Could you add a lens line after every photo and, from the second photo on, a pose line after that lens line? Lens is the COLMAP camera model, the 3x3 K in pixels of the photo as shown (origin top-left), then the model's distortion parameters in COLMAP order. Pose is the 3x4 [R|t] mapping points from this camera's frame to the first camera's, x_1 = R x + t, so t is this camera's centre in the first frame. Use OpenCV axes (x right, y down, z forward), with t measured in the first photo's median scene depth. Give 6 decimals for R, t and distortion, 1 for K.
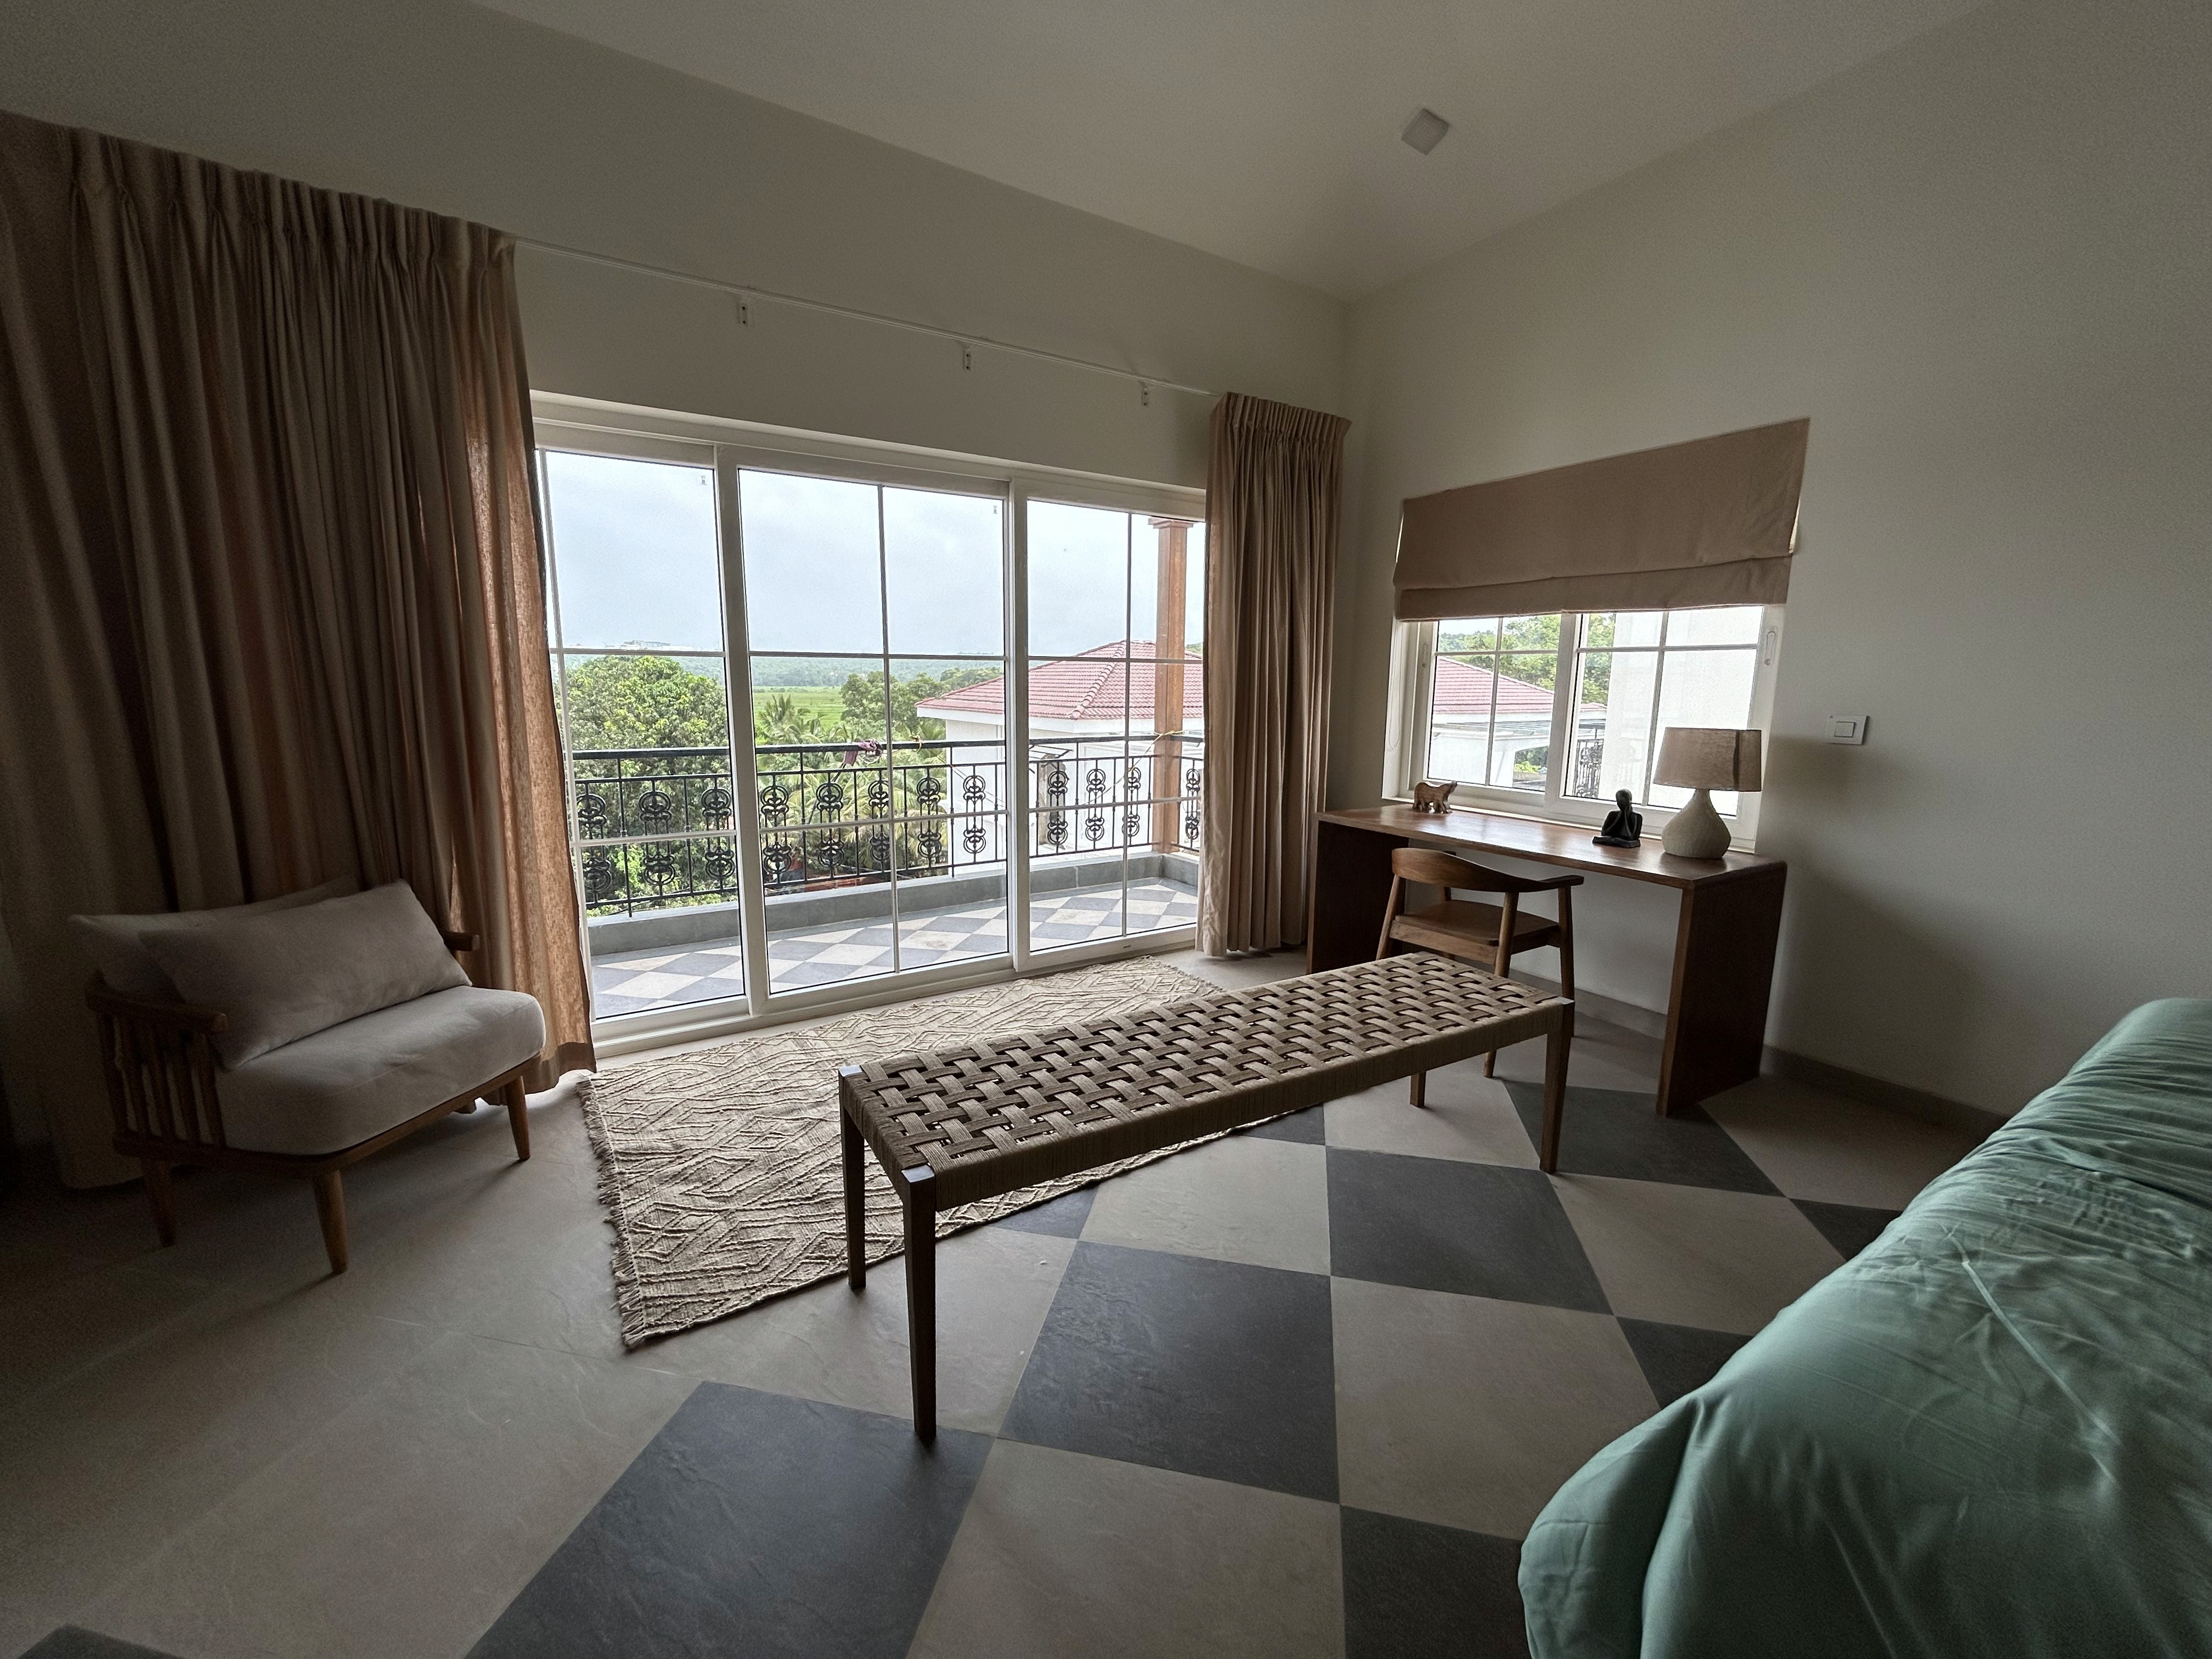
lens RADIAL K [[894.0, 0, 1107.4], [0, 894.0, 827.6], [0, 0, 1]] dist [-0.002269, 0.001335]
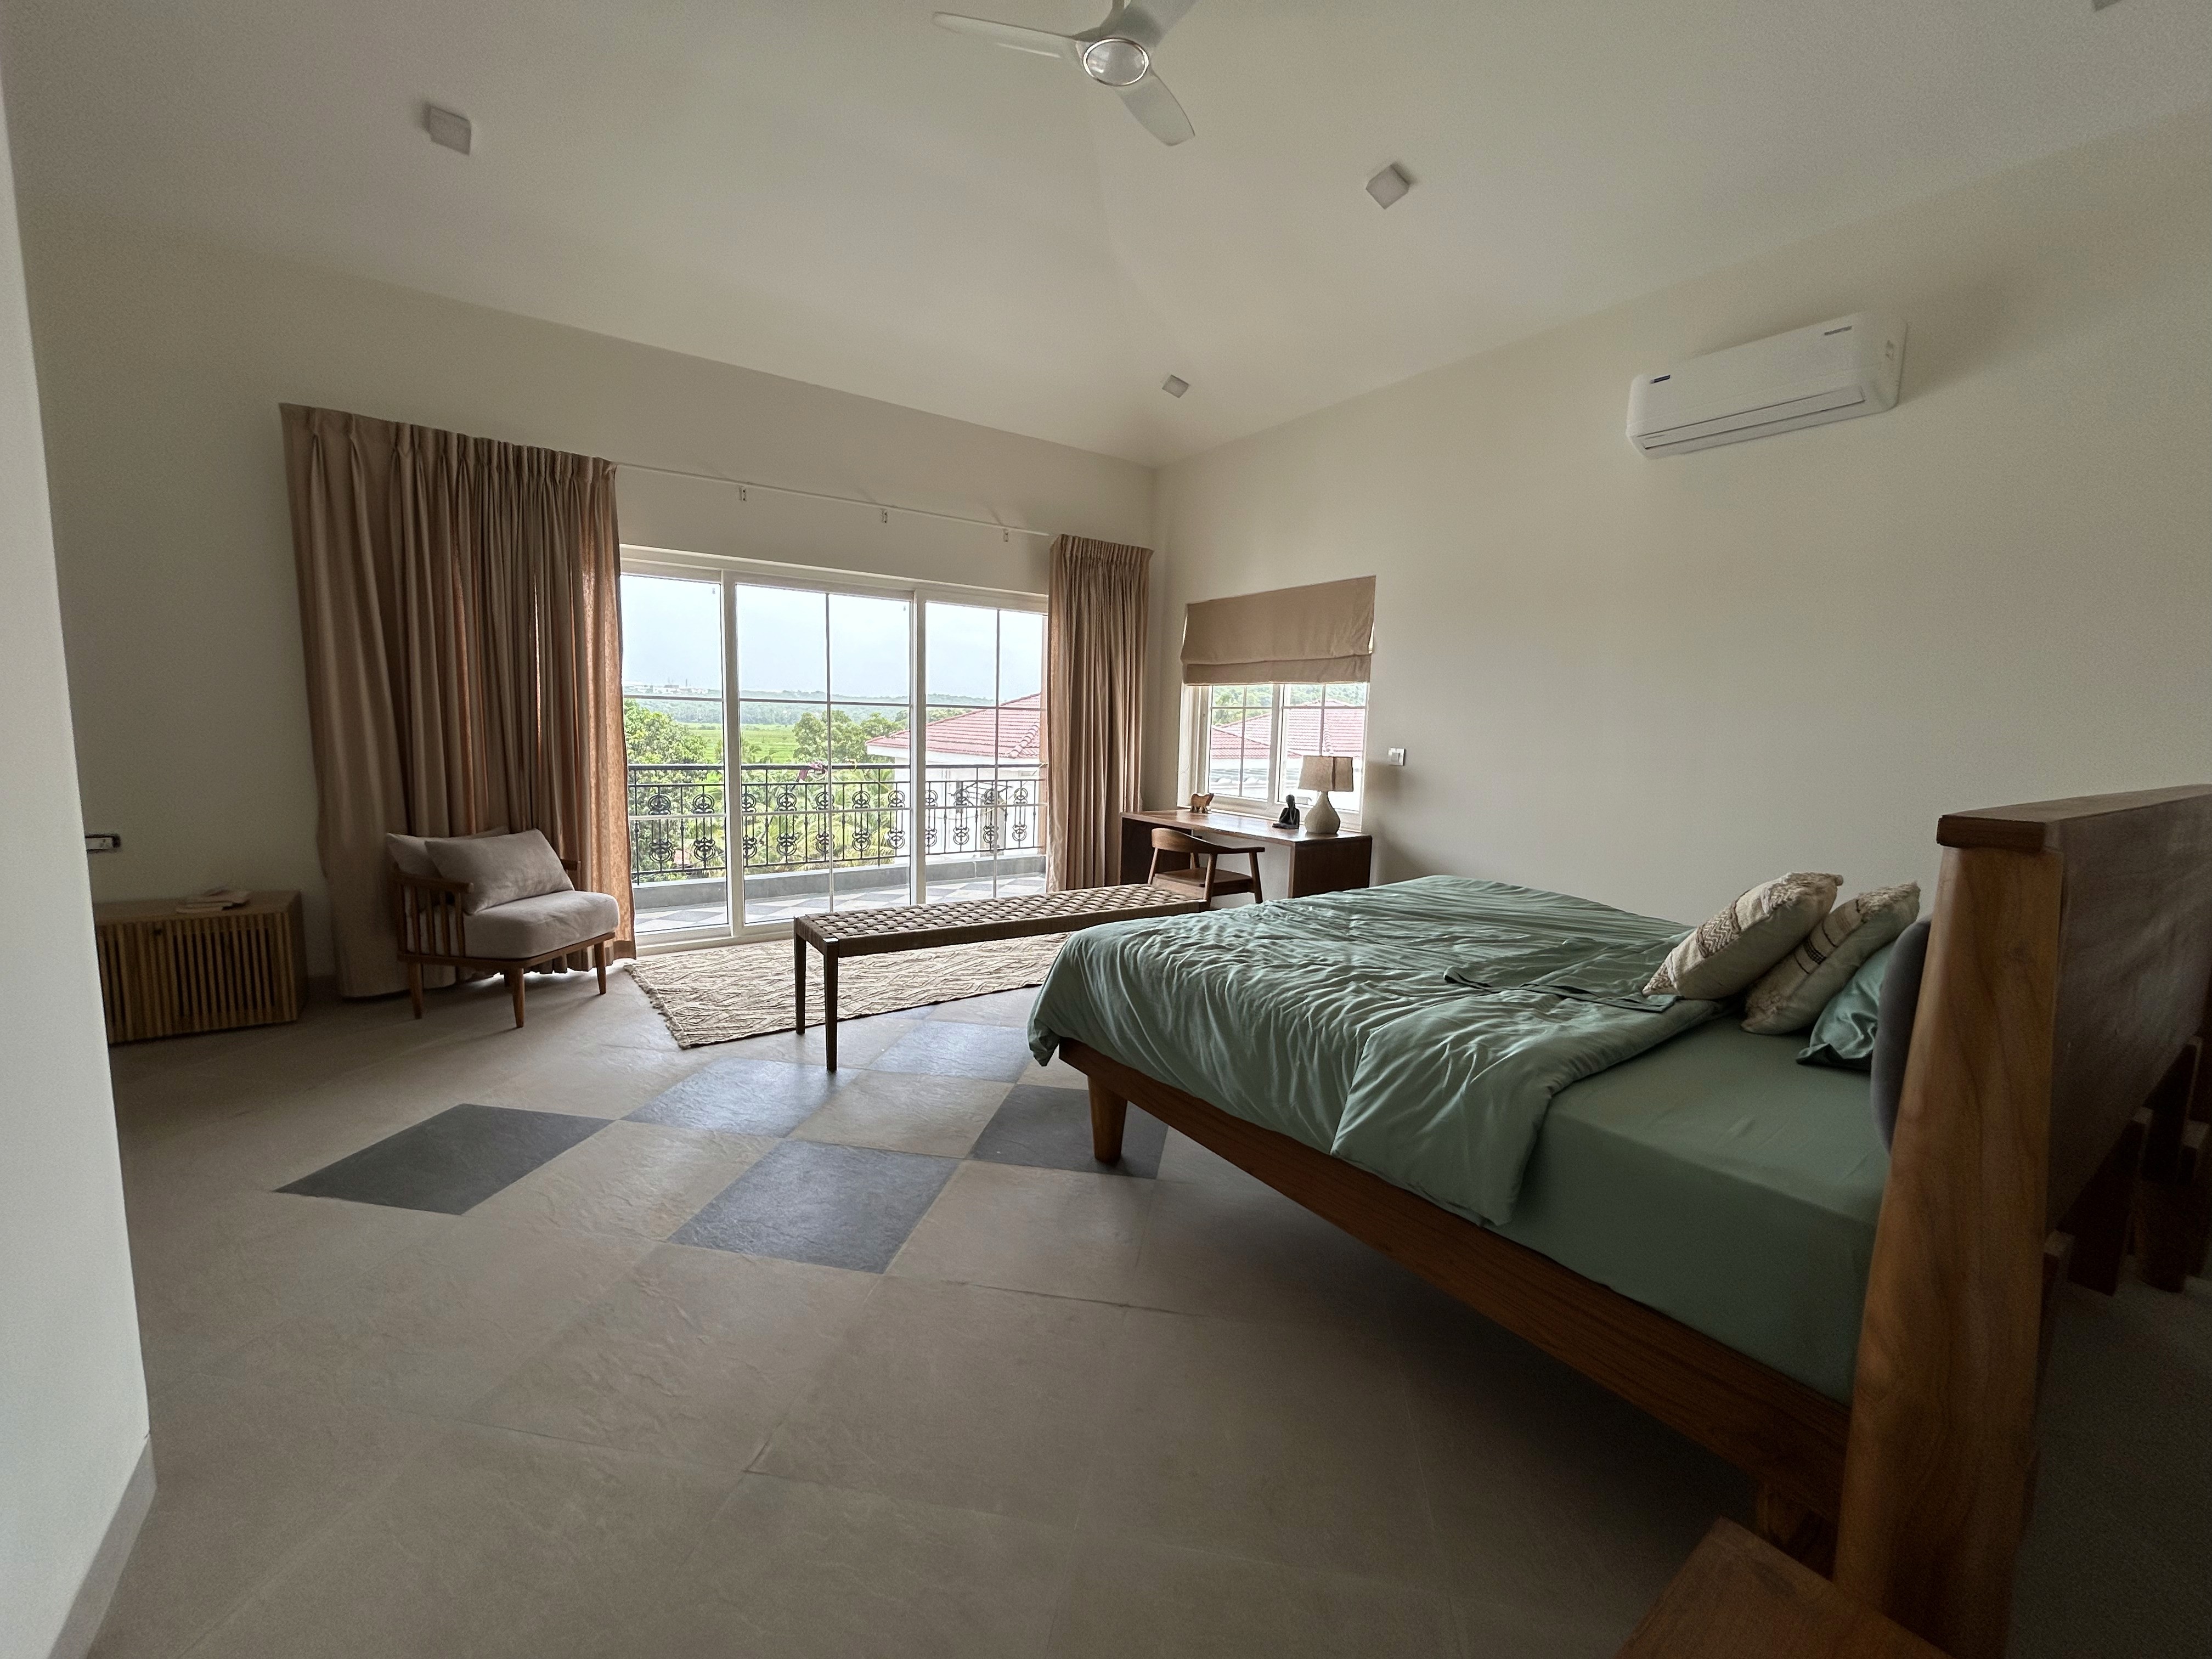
lens RADIAL K [[894.0, 0, 1102.3], [0, 894.0, 826.7], [0, 0, 1]] dist [-0.002269, 0.001335]
pose [[0.998861, 0.012480, 0.046052, 0.171456], [-0.010224, 0.998751, -0.048899, 0.101525], [-0.046605, 0.048373, 0.997741, -0.604609]]
